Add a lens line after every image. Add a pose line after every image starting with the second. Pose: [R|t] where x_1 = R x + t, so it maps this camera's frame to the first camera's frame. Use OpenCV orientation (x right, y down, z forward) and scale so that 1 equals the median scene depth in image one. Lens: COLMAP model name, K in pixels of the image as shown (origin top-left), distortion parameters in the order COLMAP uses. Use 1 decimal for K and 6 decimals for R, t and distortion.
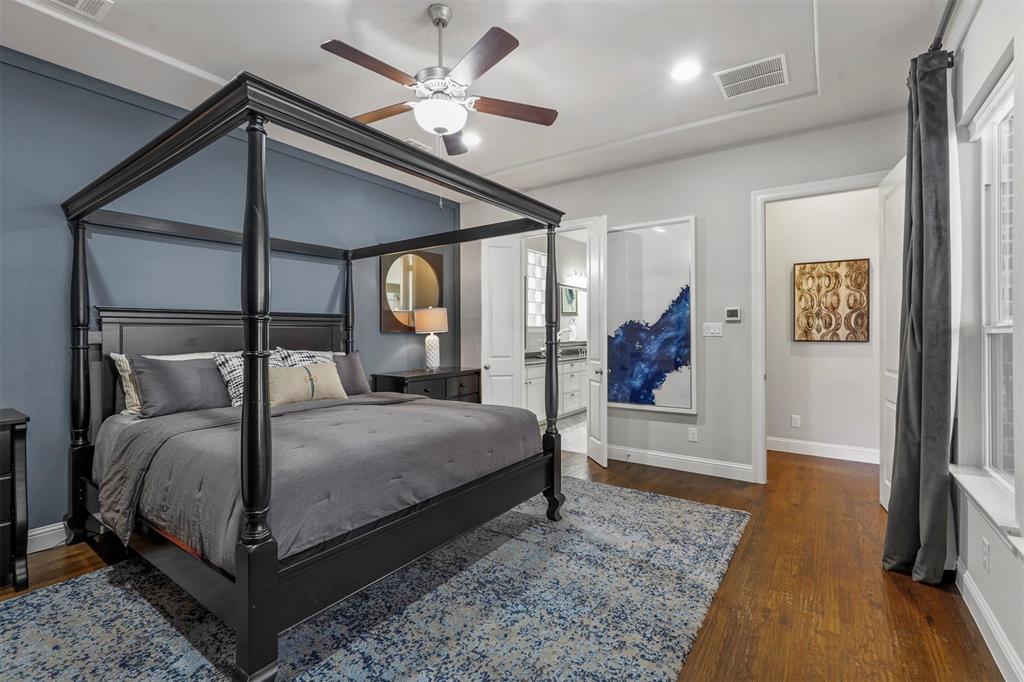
lens RADIAL K [[458.9, 0, 510.2], [0, 458.9, 335.9], [0, 0, 1]] dist [-0.011754, 0.006333]
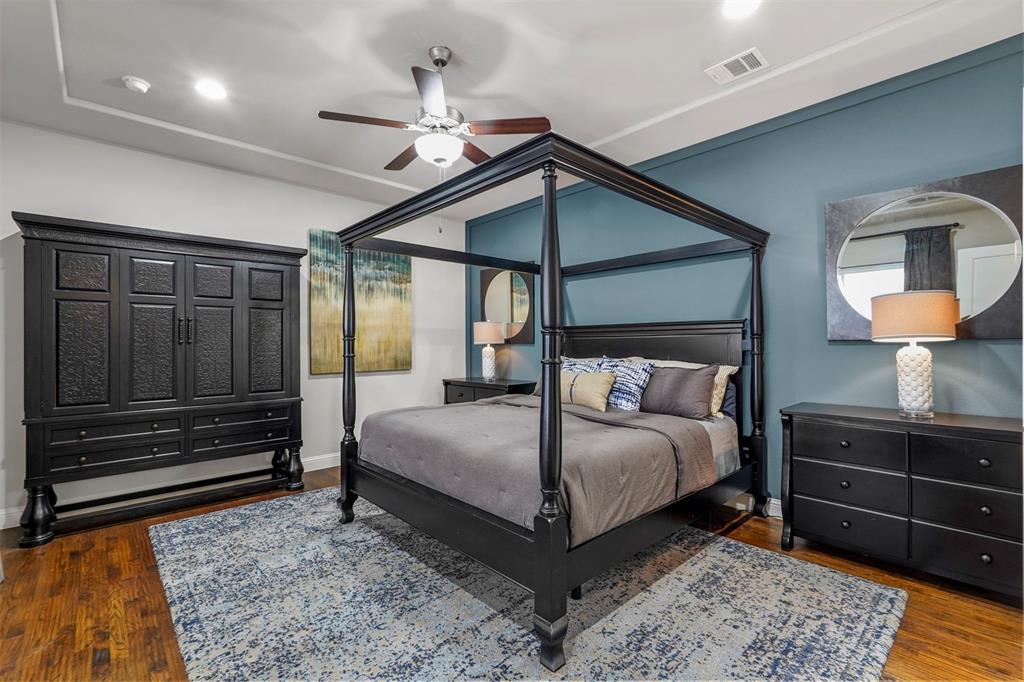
lens RADIAL K [[458.9, 0, 513.0], [0, 458.9, 342.1], [0, 0, 1]] dist [-0.011754, 0.006333]
pose [[-0.212175, 0.004092, -0.977223, 0.917196], [-0.001318, 0.999989, 0.004474, -0.017229], [0.977231, 0.002237, -0.212167, 1.453800]]
